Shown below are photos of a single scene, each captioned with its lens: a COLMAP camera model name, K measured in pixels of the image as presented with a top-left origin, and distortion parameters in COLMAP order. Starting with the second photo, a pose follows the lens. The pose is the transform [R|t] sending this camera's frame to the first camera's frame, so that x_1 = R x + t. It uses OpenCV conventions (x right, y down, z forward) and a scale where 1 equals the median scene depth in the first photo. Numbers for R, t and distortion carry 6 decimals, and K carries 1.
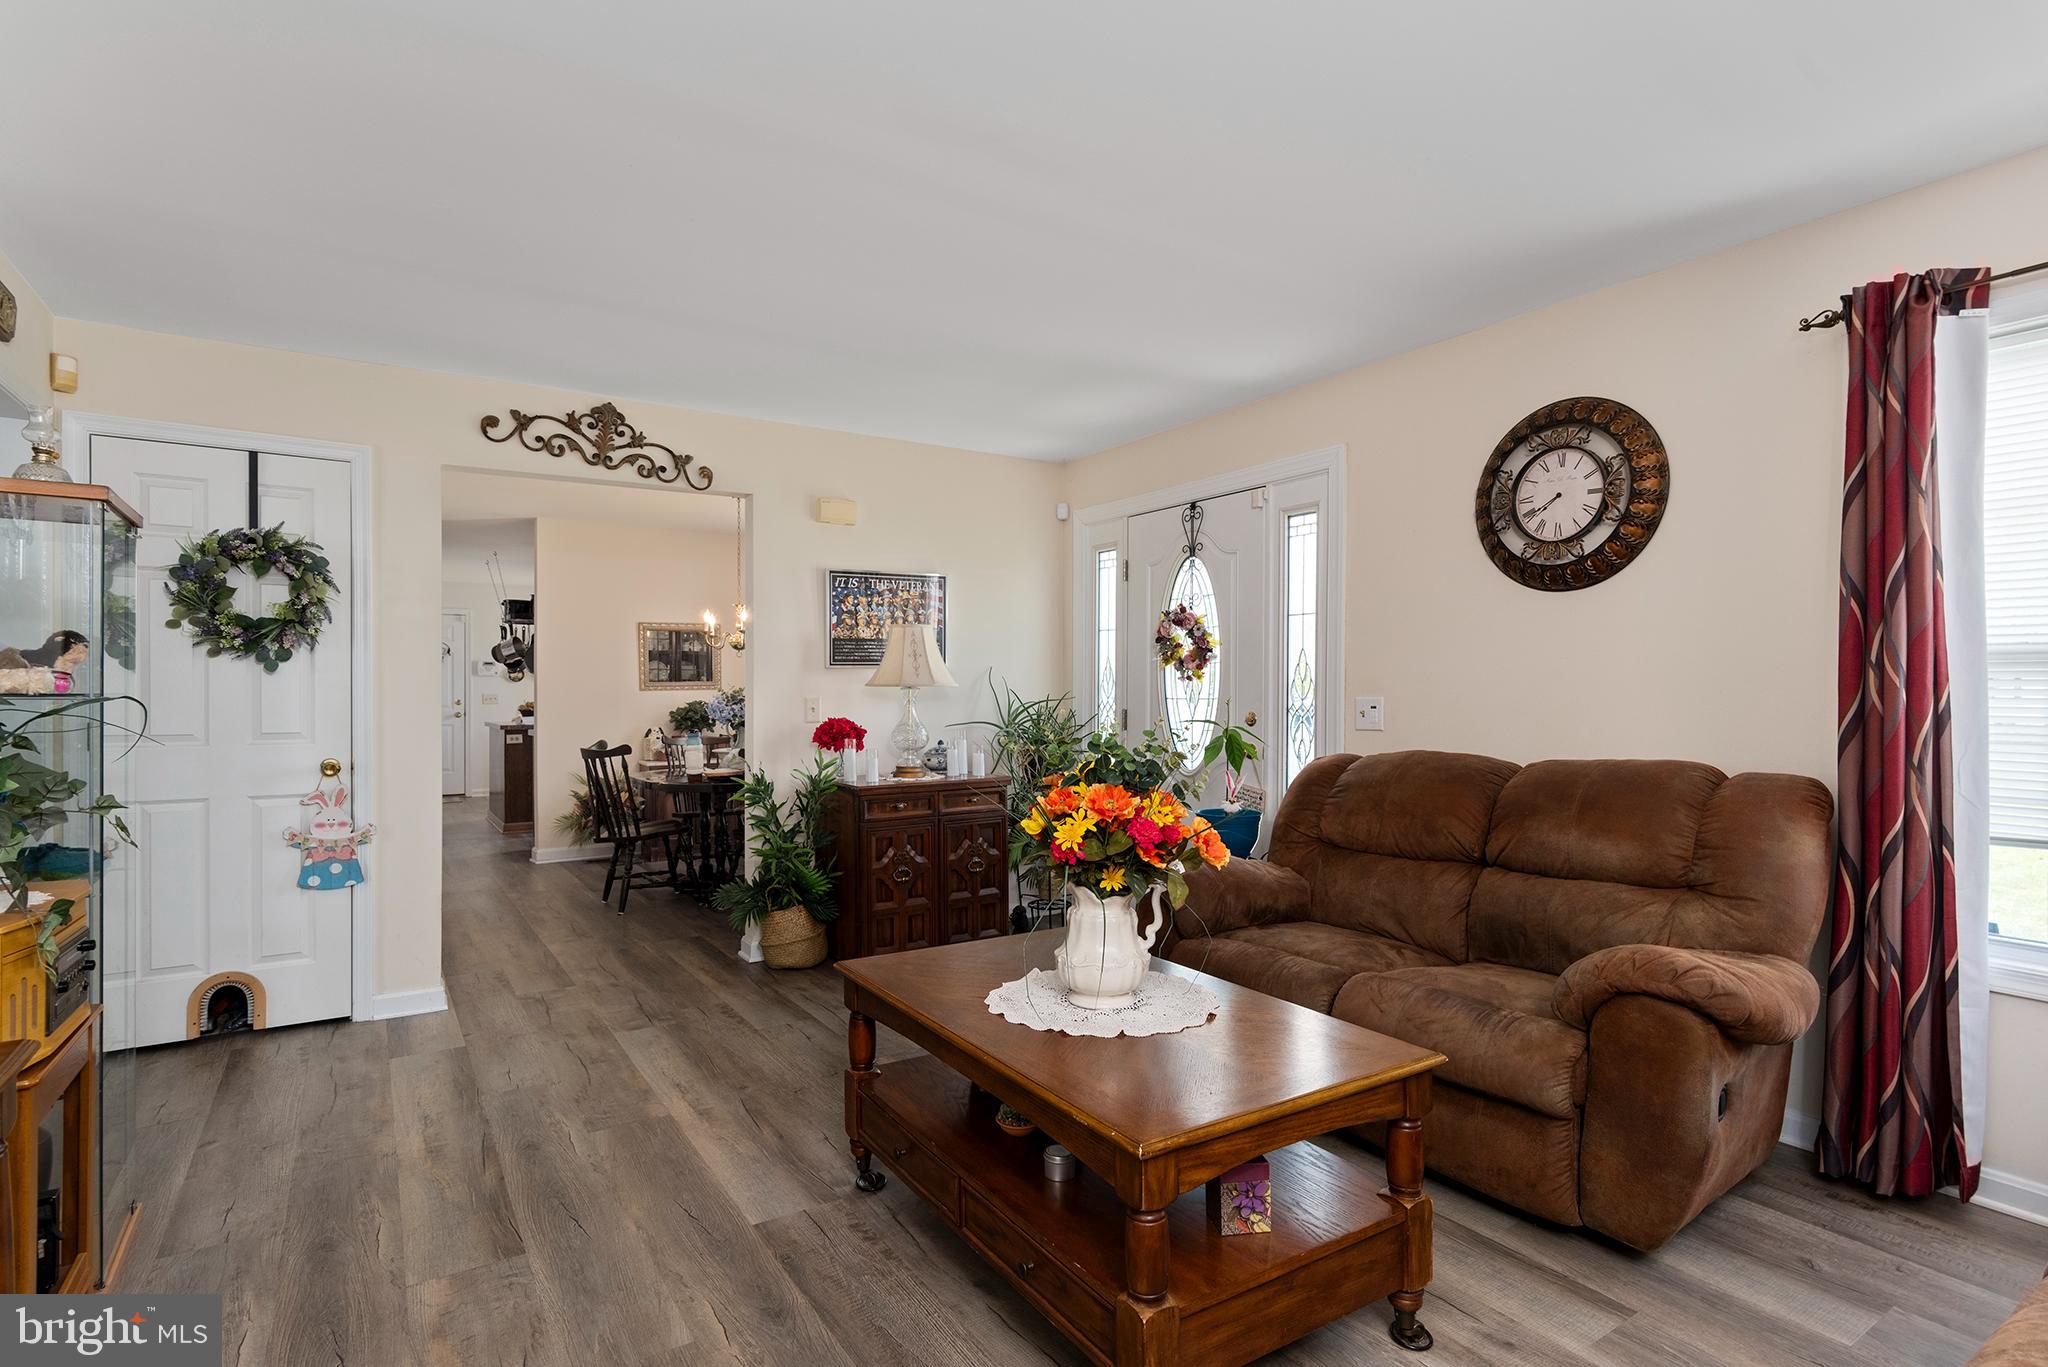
lens RADIAL K [[1017.0, 0, 1036.0], [0, 1017.0, 692.9], [0, 0, 1]] dist [0.001487, -0.000306]
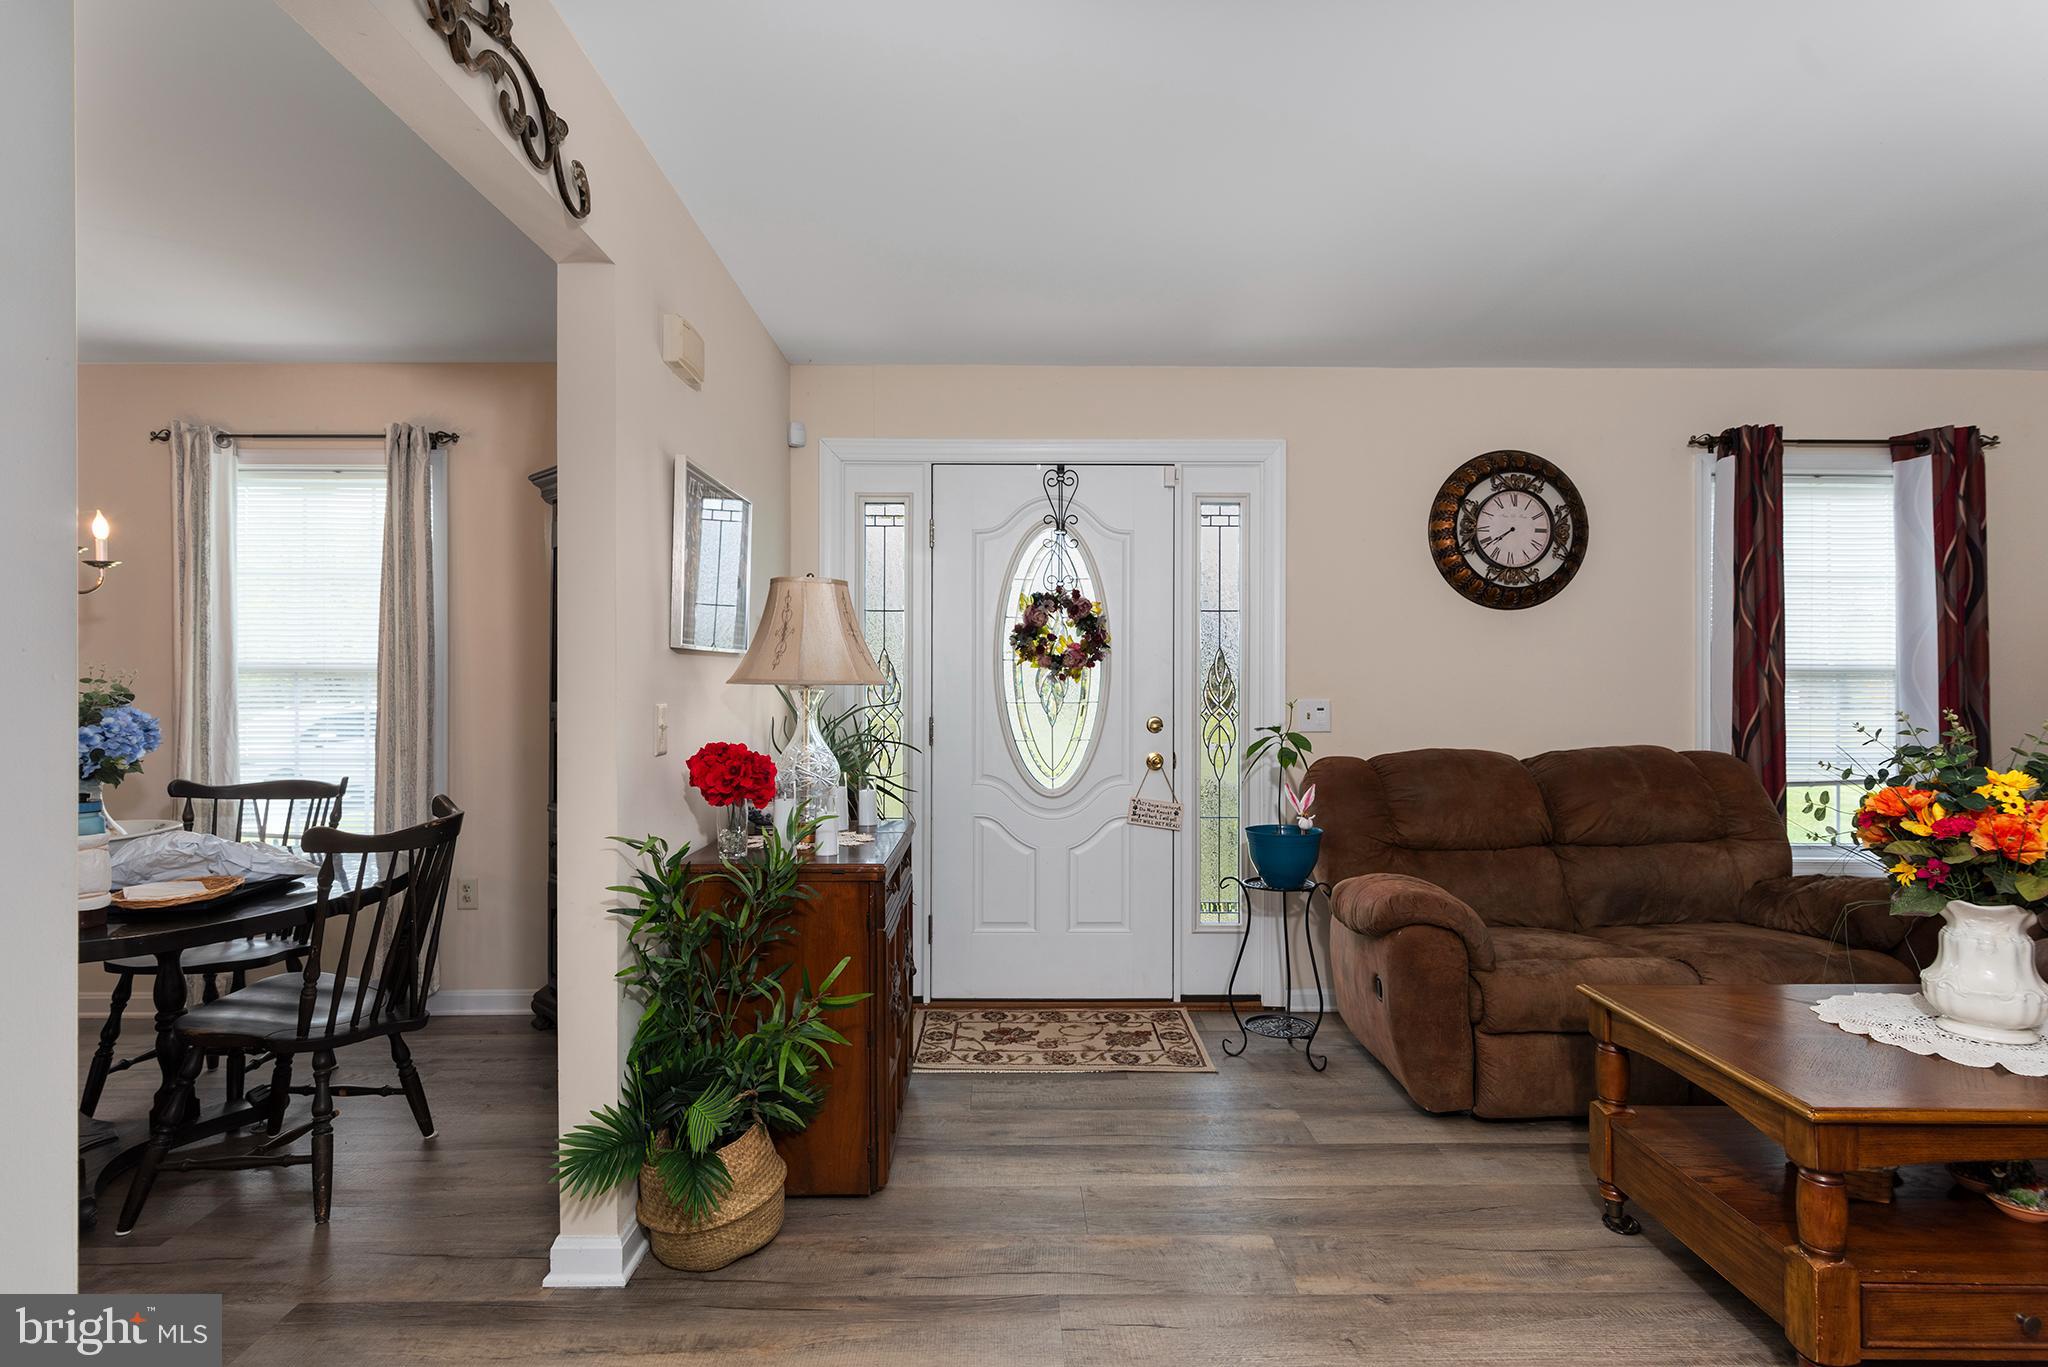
lens RADIAL K [[1017.0, 0, 1027.4], [0, 1017.0, 687.7], [0, 0, 1]] dist [0.001487, -0.000306]
pose [[0.541920, 0.007358, 0.840398, -0.811978], [0.001685, 0.999950, -0.009842, 0.001935], [-0.840429, 0.006749, 0.541880, 0.852626]]
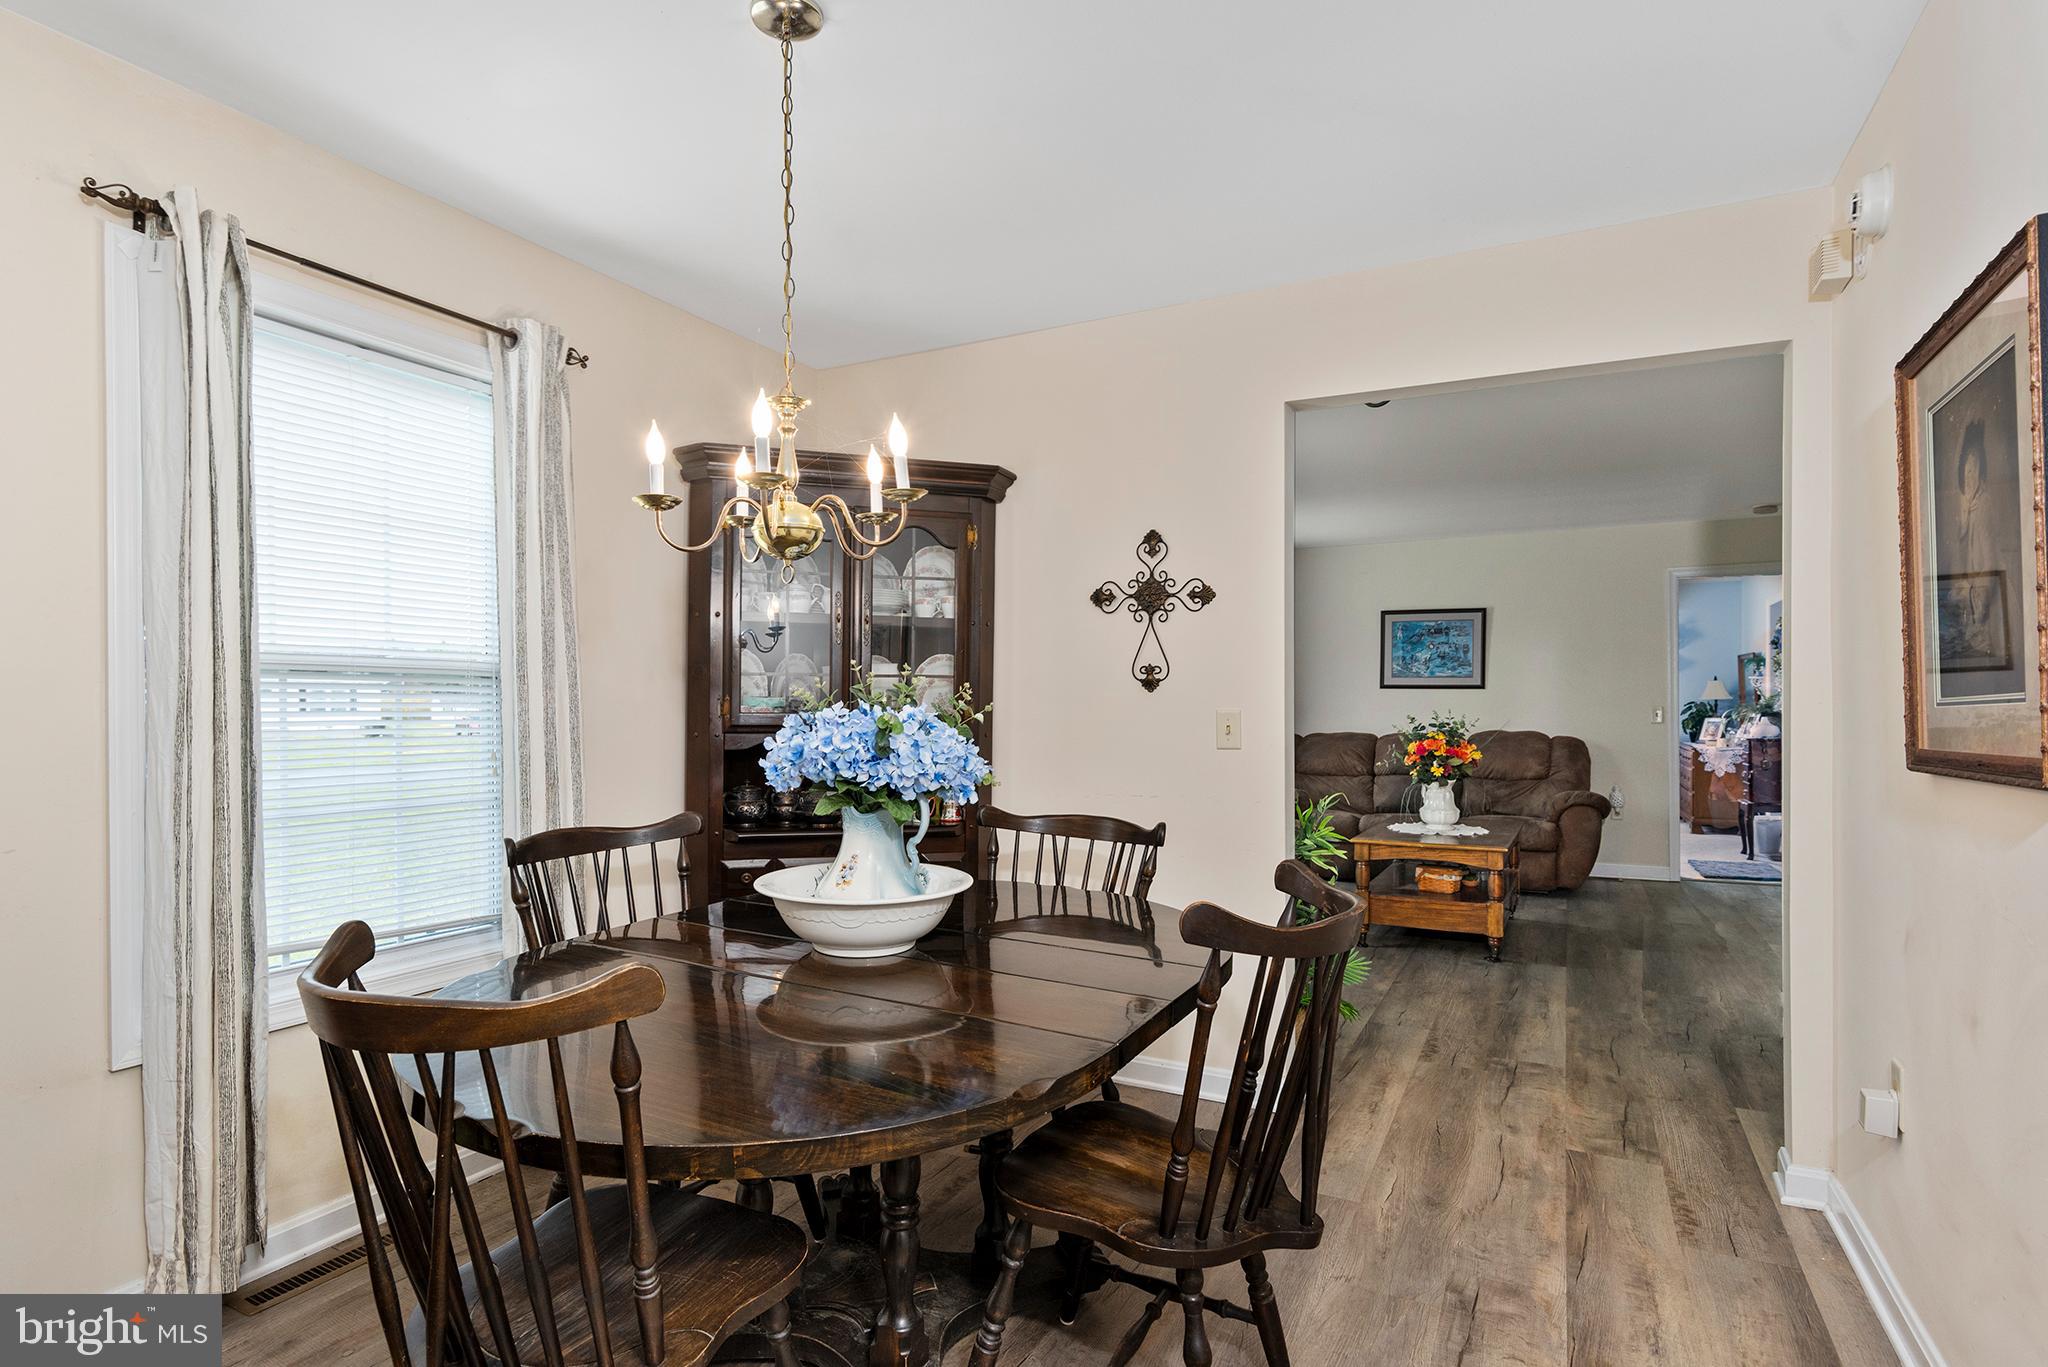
lens RADIAL K [[1017.0, 0, 1027.7], [0, 1017.0, 711.5], [0, 0, 1]] dist [0.001487, -0.000306]
pose [[-0.475440, -0.001973, 0.879746, -1.133607], [0.005194, 0.999974, 0.005049, 0.001395], [-0.879733, 0.006970, -0.475418, 2.121703]]
